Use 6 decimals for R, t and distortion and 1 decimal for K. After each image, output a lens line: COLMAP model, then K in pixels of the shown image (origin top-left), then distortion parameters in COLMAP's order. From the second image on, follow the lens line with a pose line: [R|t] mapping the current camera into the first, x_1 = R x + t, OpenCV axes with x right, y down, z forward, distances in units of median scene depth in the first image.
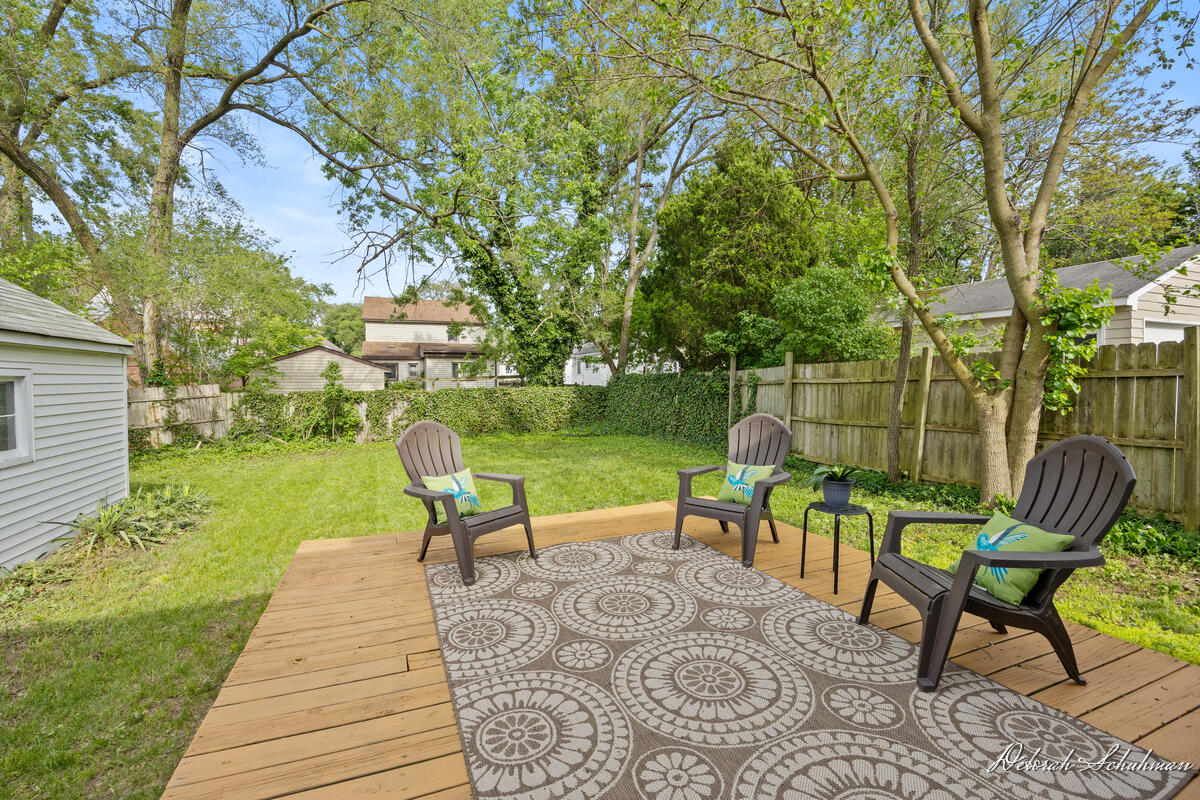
lens RADIAL K [[510.6, 0, 600.0], [0, 510.6, 400.0], [0, 0, 1]] dist [-0.000299, -0.000037]
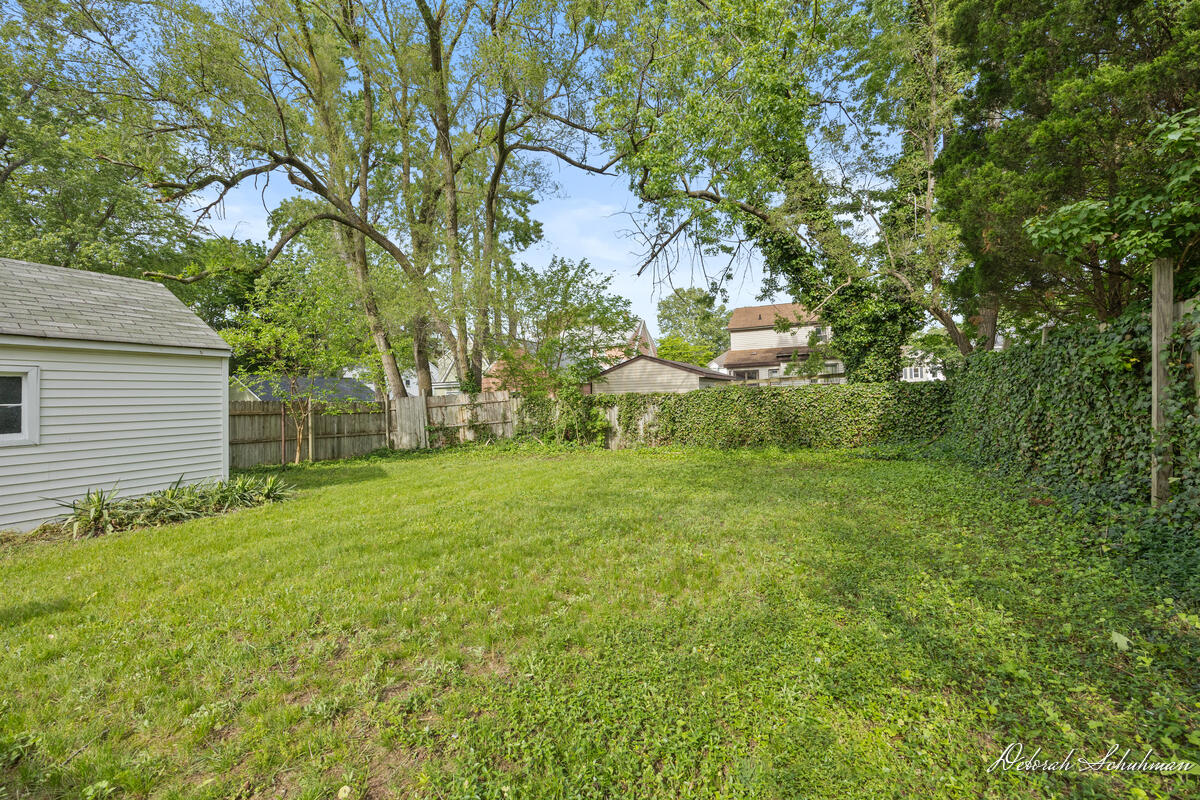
lens RADIAL K [[482.6, 0, 600.0], [0, 482.6, 400.0], [0, 0, 1]] dist [-0.000019, 0.000041]
pose [[0.680234, -0.015400, -0.732833, 0.197131], [-0.000321, 0.999773, -0.021307, 0.013226], [0.732995, 0.014729, 0.680075, 0.397917]]
